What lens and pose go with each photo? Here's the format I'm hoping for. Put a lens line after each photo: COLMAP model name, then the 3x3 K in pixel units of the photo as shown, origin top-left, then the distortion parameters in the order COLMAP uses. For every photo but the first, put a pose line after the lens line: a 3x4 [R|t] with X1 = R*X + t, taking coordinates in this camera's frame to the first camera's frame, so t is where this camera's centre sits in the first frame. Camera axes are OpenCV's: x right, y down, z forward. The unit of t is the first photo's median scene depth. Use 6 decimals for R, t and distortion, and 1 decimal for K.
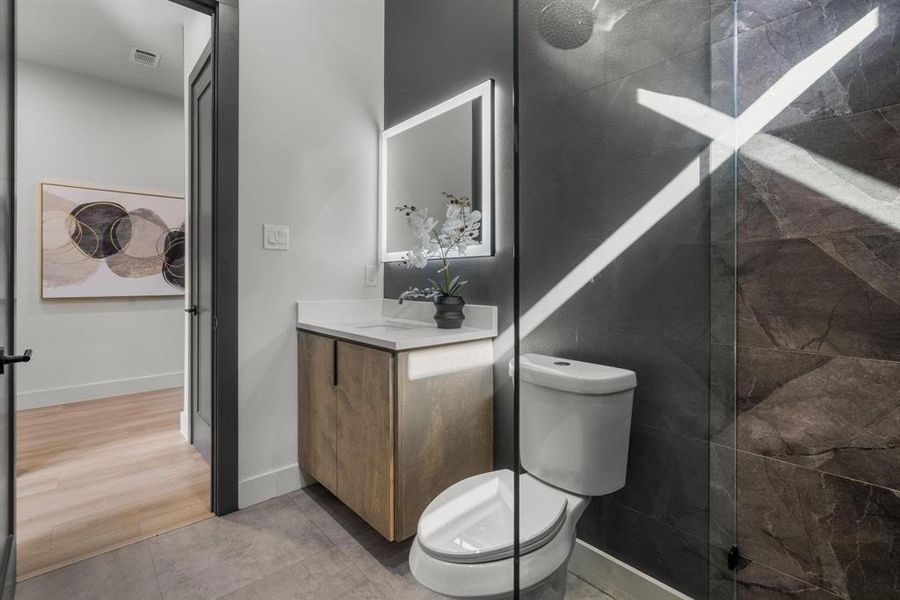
lens RADIAL K [[410.0, 0, 452.1], [0, 410.0, 279.0], [0, 0, 1]] dist [-0.000544, 0.002042]
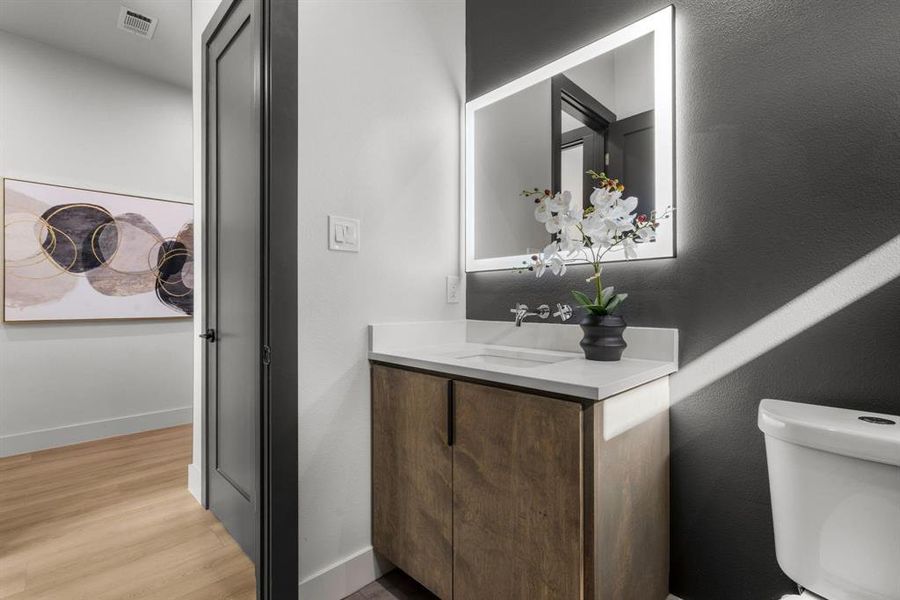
lens RADIAL K [[410.0, 0, 450.2], [0, 410.0, 300.9], [0, 0, 1]] dist [-0.000544, 0.002042]
pose [[0.999136, -0.001732, 0.041528, -0.248065], [0.001809, 0.999997, -0.001822, 0.014901], [-0.041524, 0.001896, 0.999136, 0.248324]]
